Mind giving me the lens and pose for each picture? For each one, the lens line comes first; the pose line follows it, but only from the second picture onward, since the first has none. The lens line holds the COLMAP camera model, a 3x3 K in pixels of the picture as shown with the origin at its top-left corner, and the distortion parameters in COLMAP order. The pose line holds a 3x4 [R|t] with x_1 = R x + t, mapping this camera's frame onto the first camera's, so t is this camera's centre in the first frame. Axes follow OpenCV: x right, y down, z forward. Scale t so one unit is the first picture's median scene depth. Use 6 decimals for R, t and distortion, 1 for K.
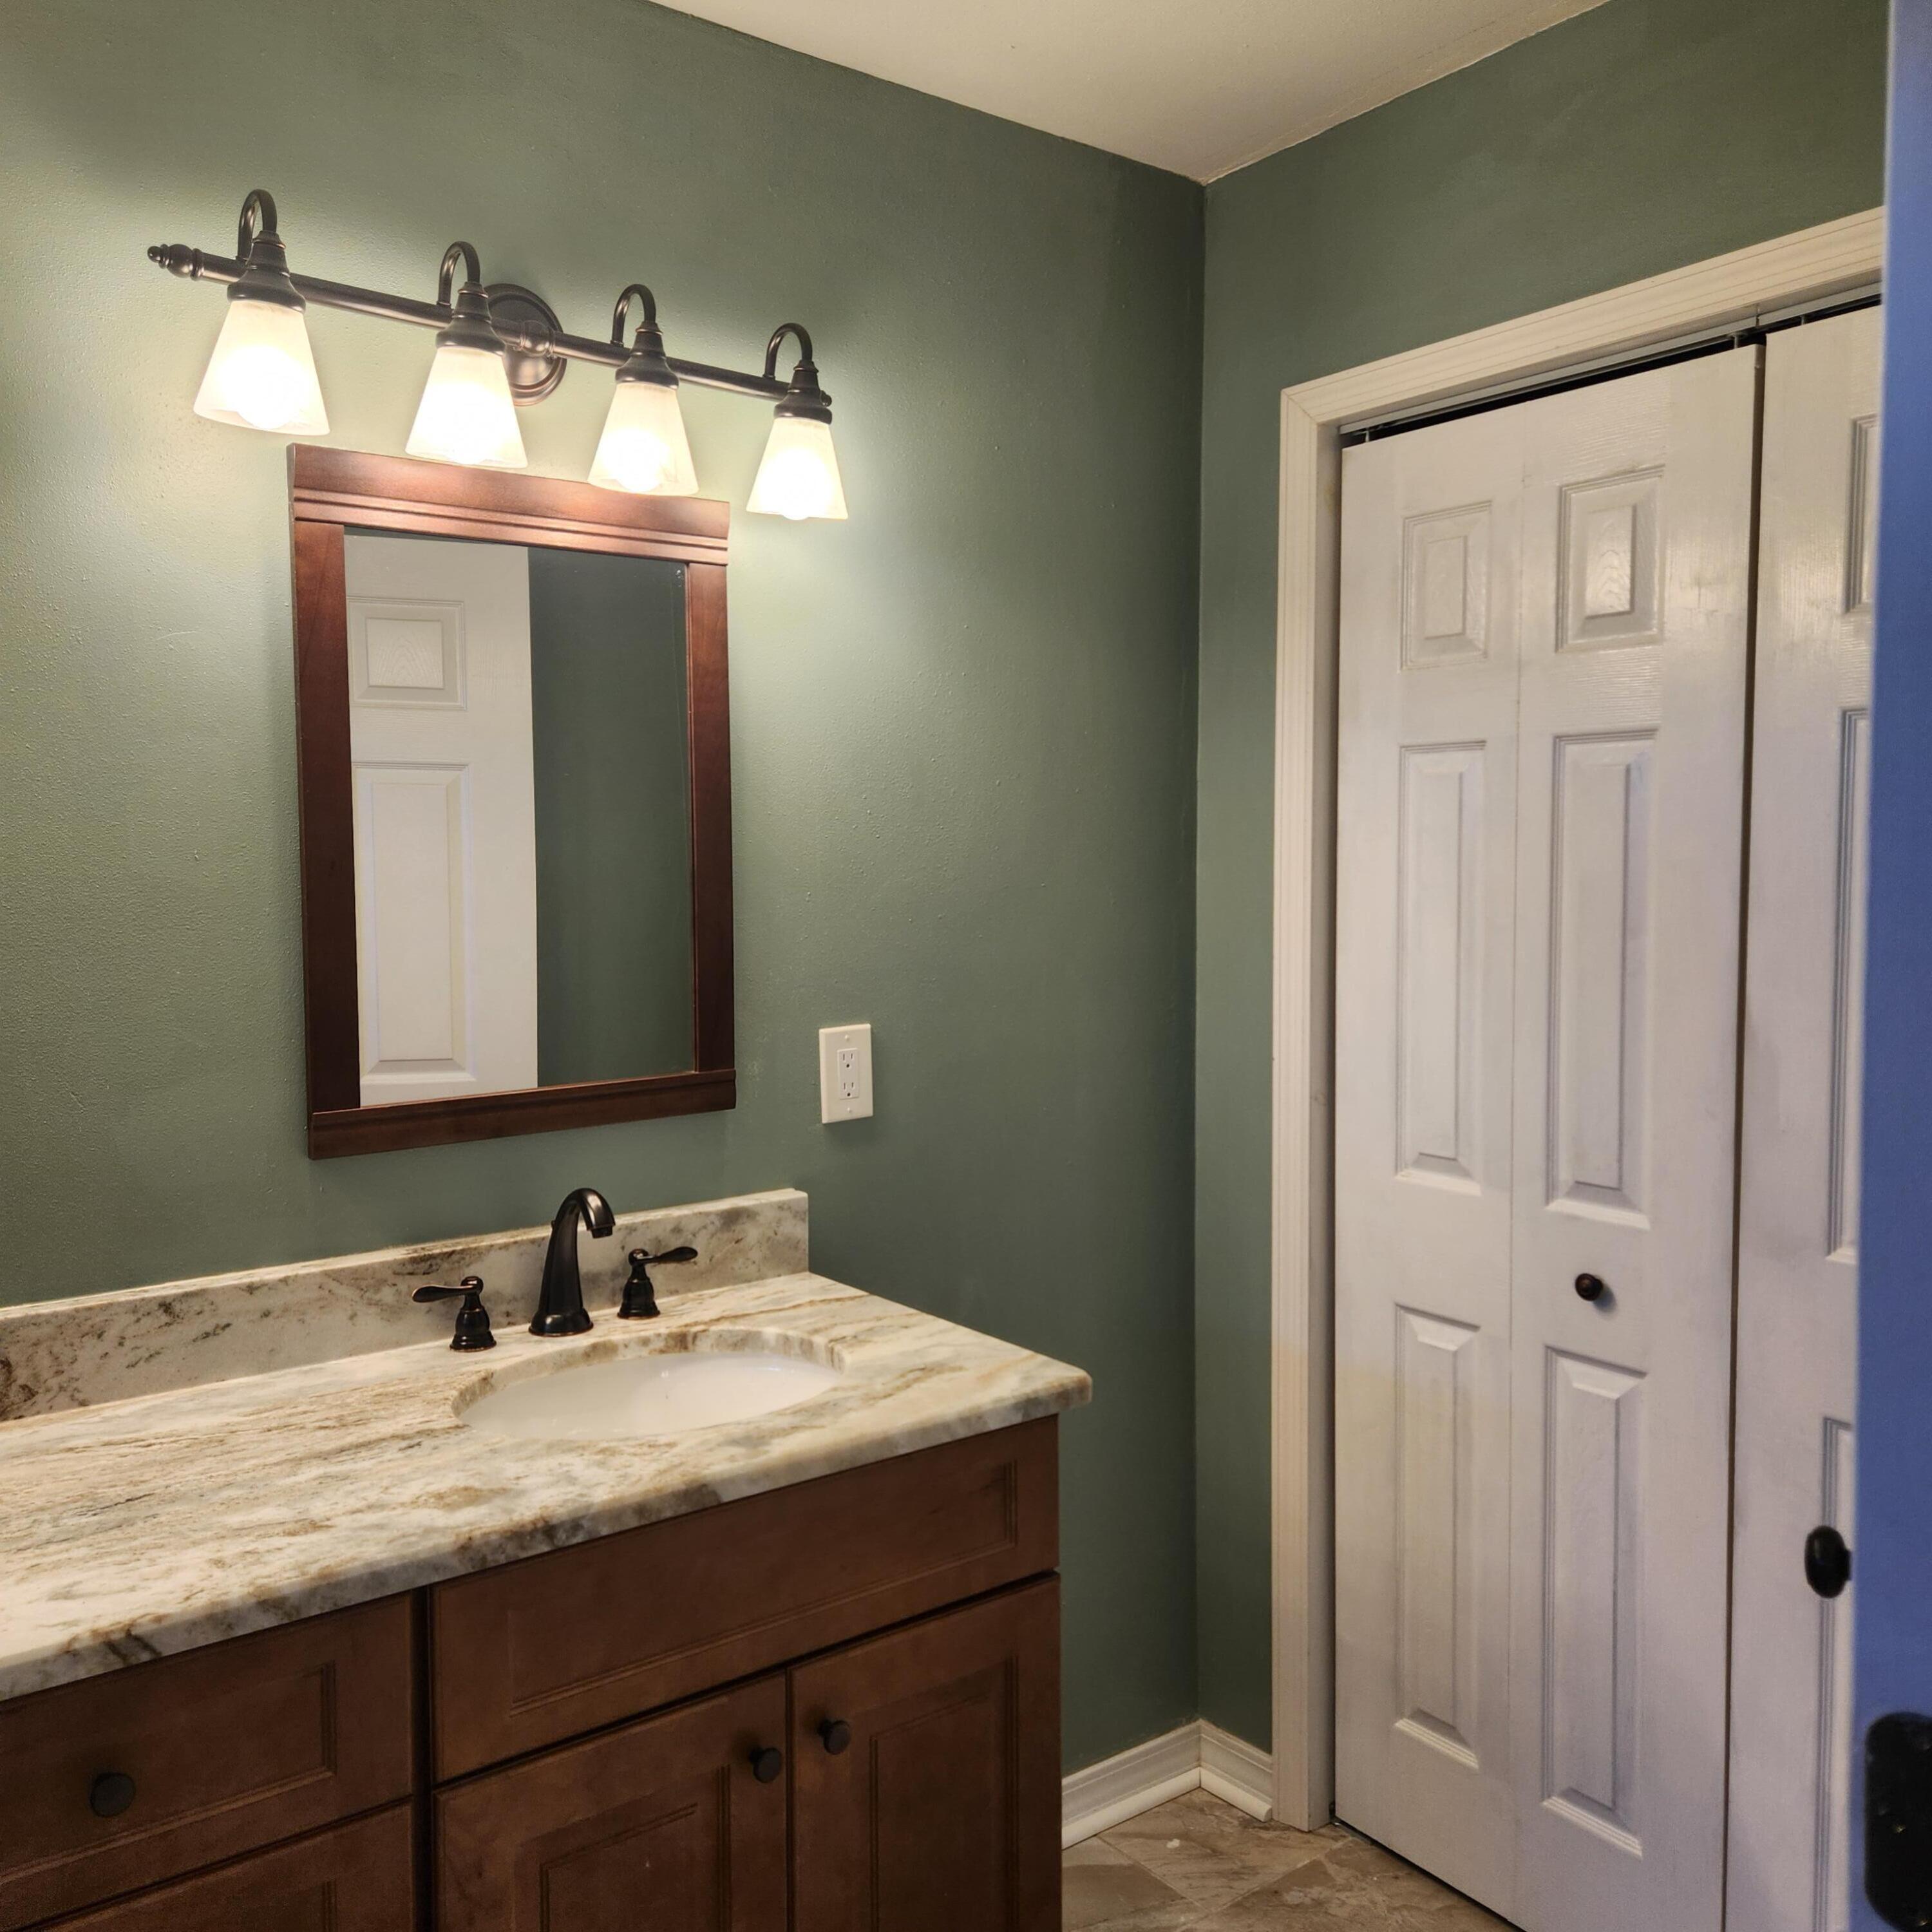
lens RADIAL K [[1720.6, 0, 964.8], [0, 1720.6, 948.9], [0, 0, 1]] dist [0.088011, -0.081272]
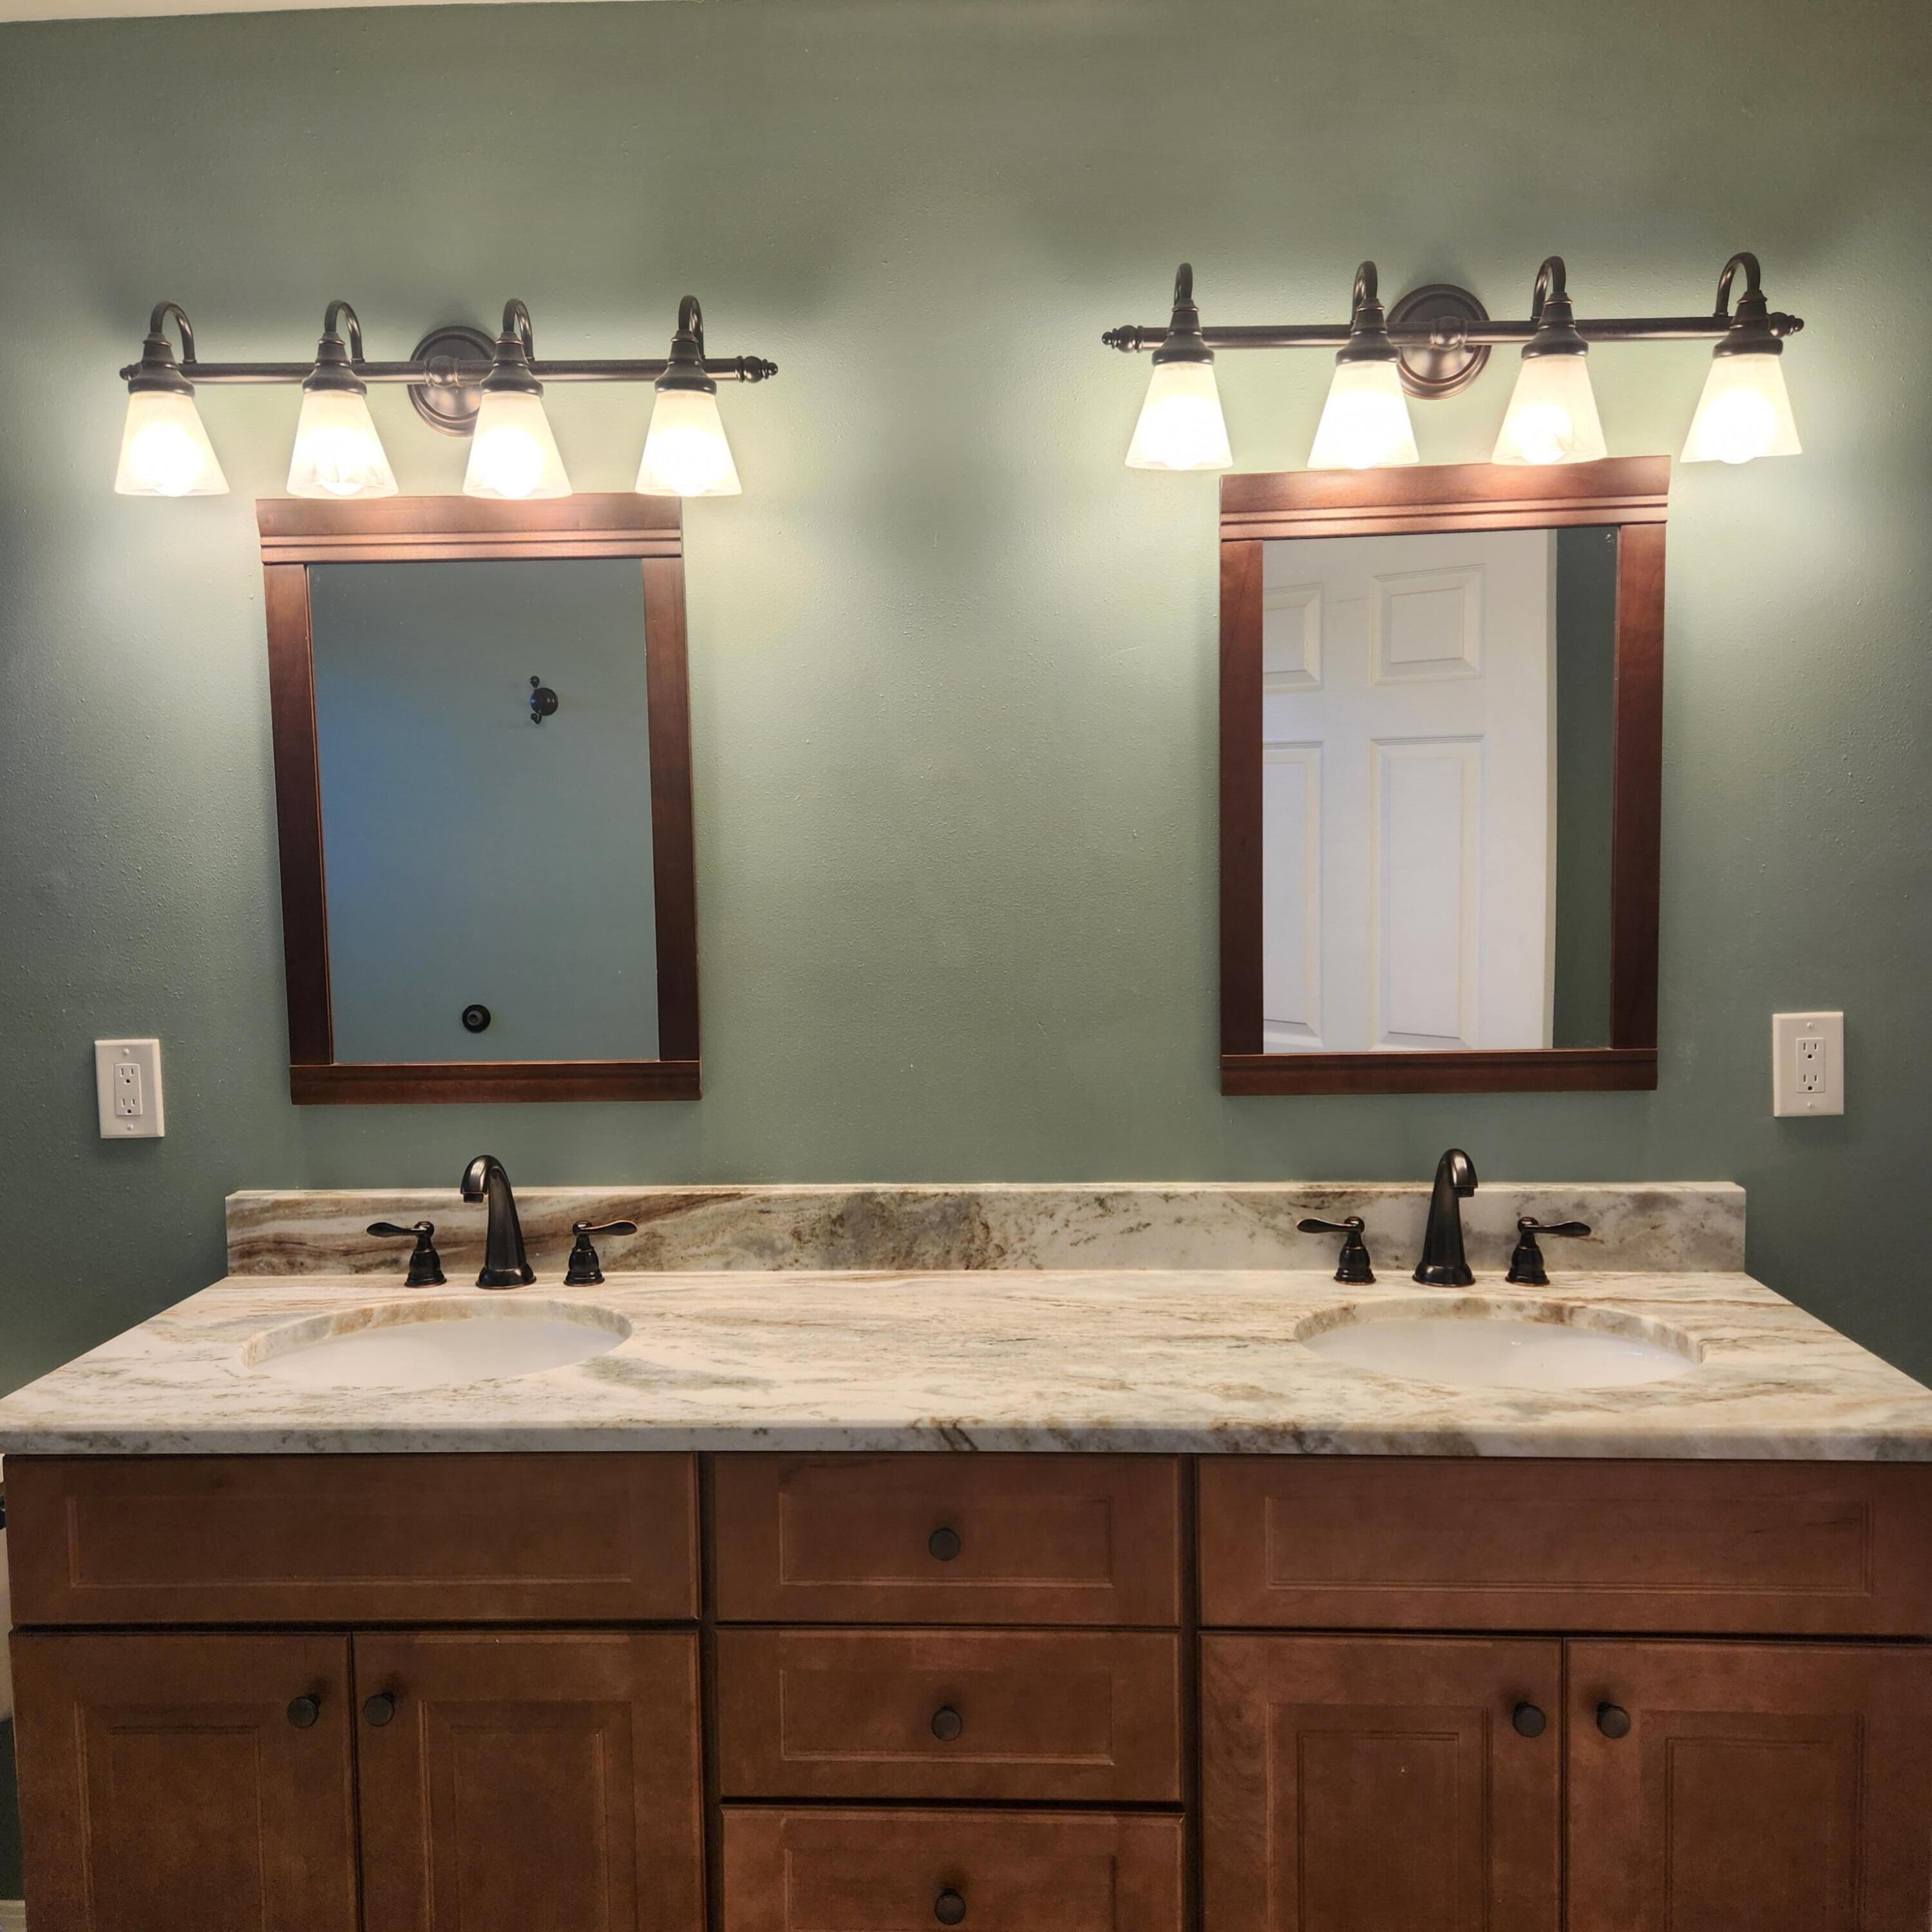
lens RADIAL K [[1720.6, 0, 940.7], [0, 1720.6, 963.6], [0, 0, 1]] dist [0.088011, -0.081272]
pose [[0.767058, 0.041817, -0.640214, 0.226035], [-0.025072, 0.999065, 0.035217, -0.002579], [0.641088, -0.010961, 0.767389, -0.001412]]
